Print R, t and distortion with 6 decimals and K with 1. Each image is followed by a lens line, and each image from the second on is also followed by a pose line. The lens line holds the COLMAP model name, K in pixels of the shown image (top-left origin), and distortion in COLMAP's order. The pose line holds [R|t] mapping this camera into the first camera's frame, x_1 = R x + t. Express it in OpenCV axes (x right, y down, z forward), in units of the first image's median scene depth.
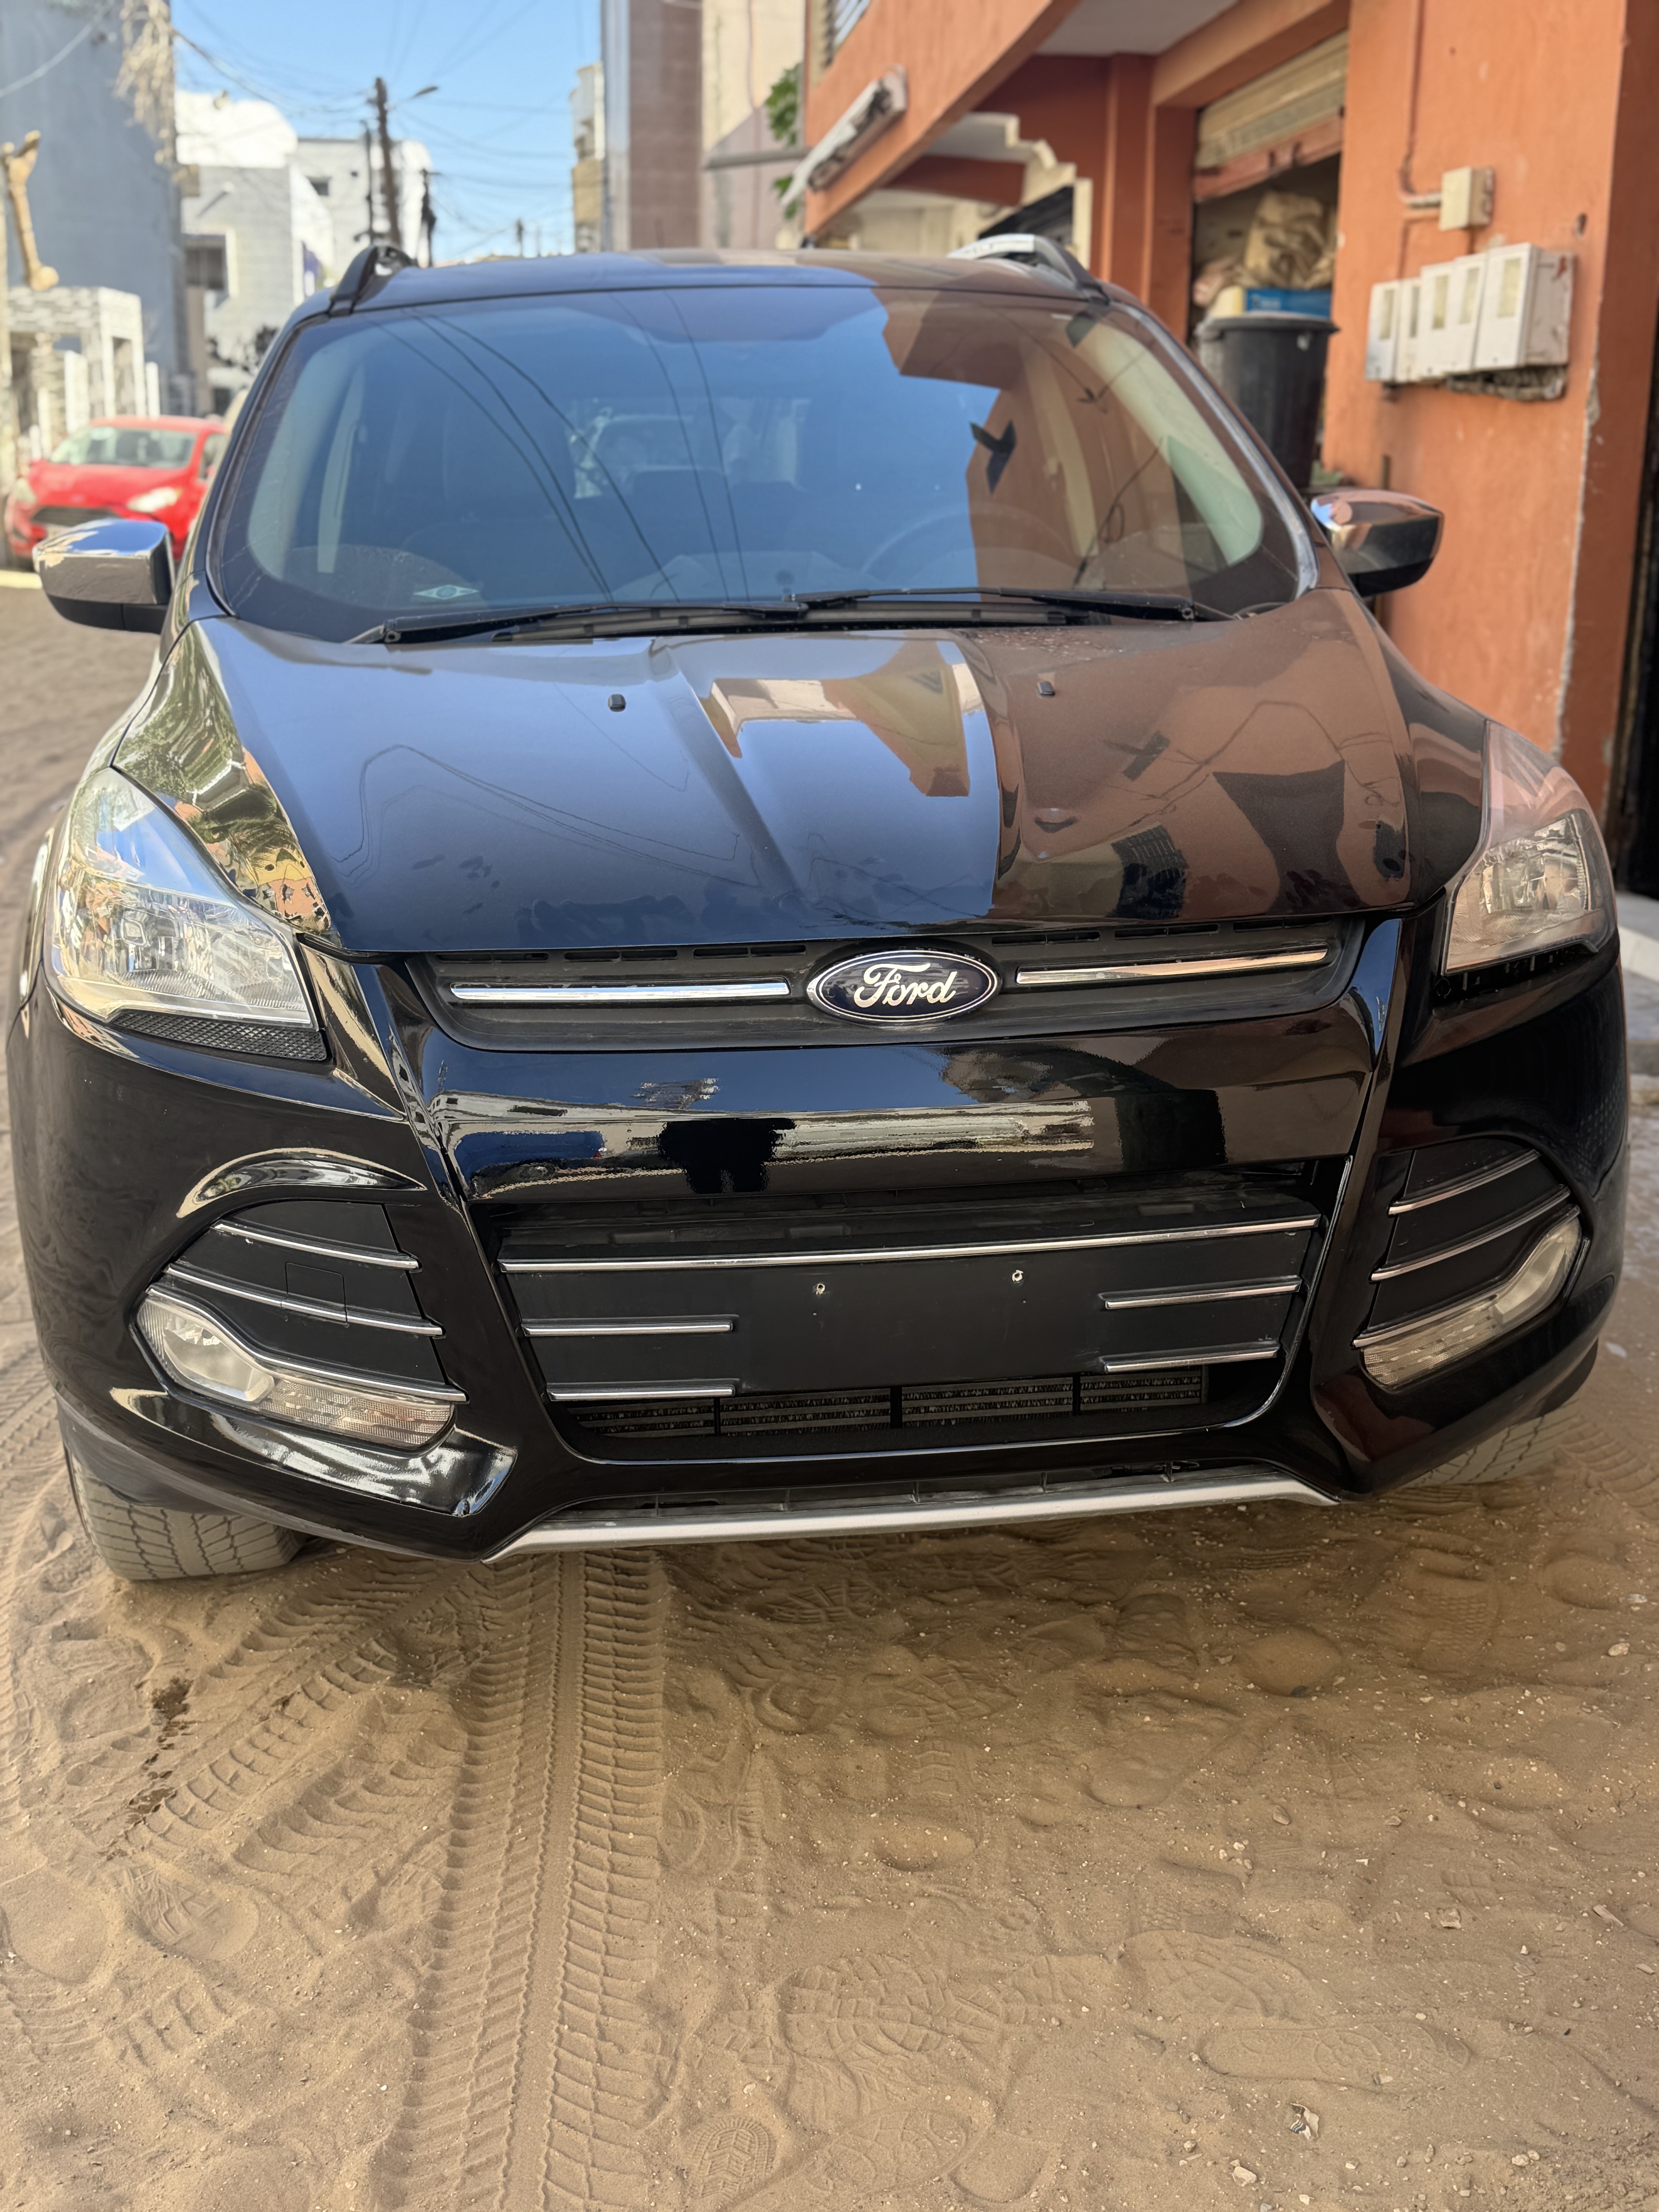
lens RADIAL K [[2362.8, 0, 829.5], [0, 2362.8, 1106.0], [0, 0, 1]] dist [0.048263, -0.047854]
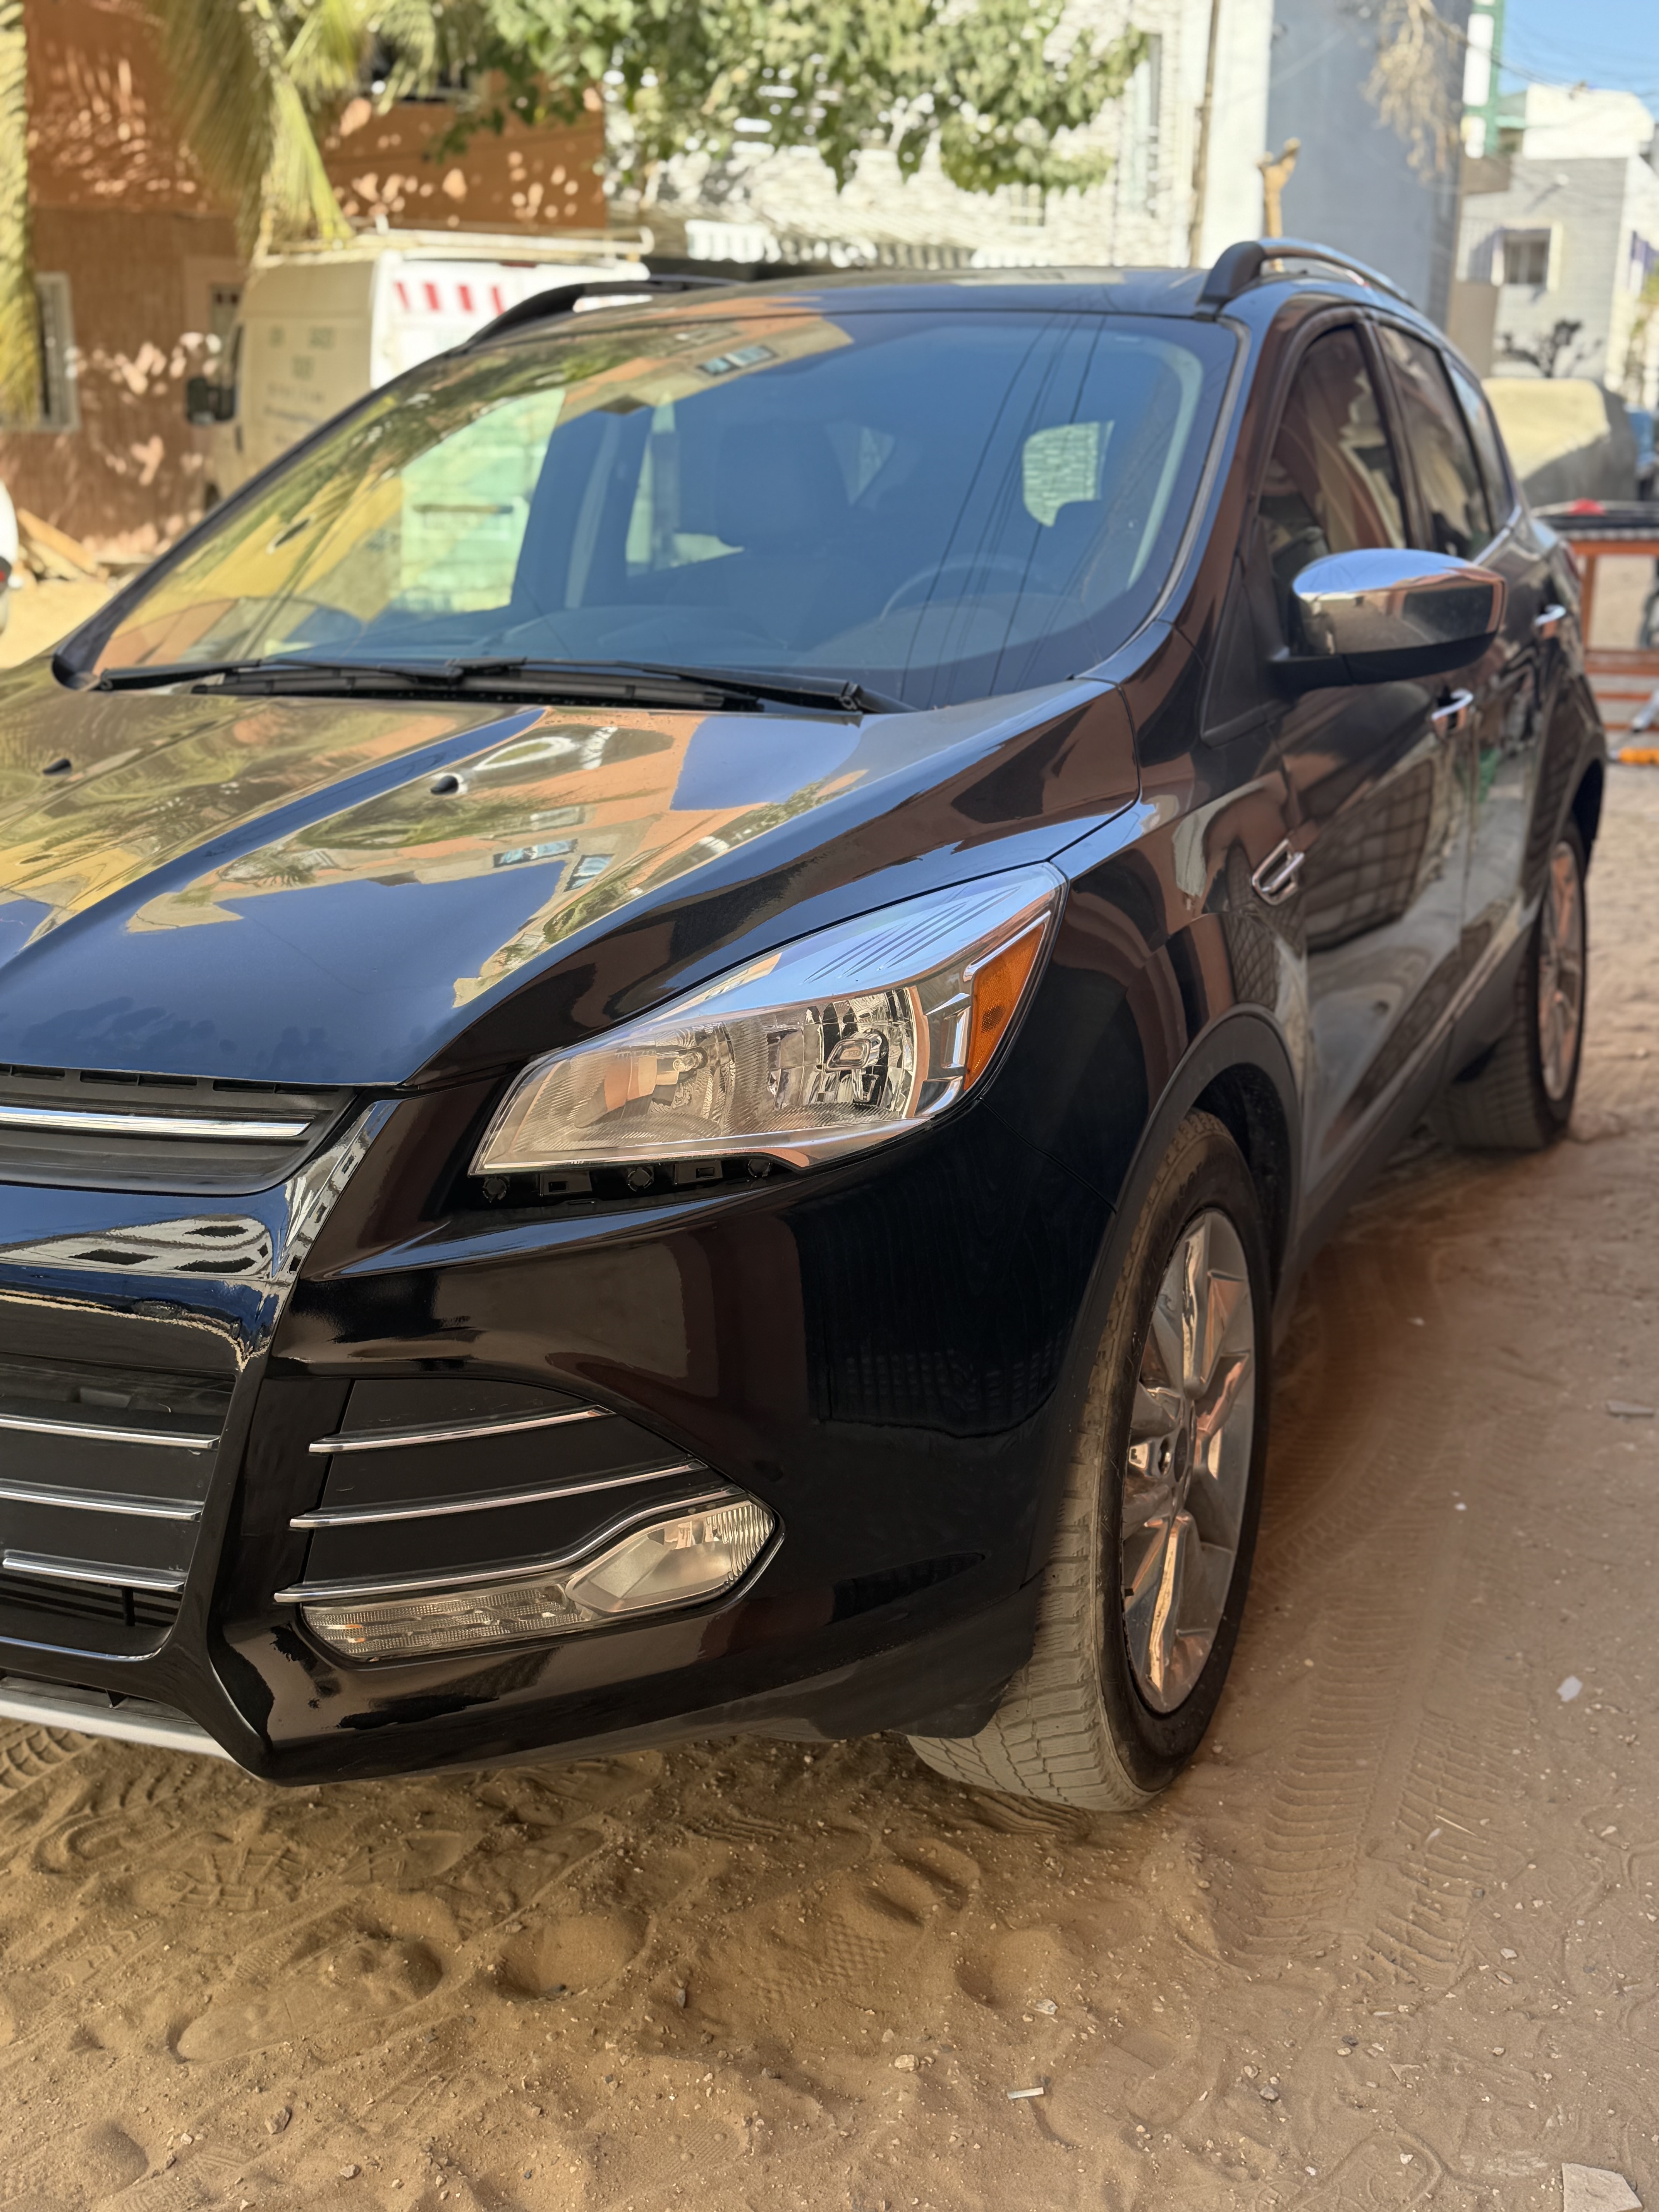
lens RADIAL K [[2362.8, 0, 829.5], [0, 2362.8, 1106.0], [0, 0, 1]] dist [0.048263, -0.047854]
pose [[0.869491, 0.134936, -0.475161, 0.577699], [-0.134185, 0.990314, 0.035686, -0.096352], [0.475373, 0.032731, 0.879175, 0.263370]]
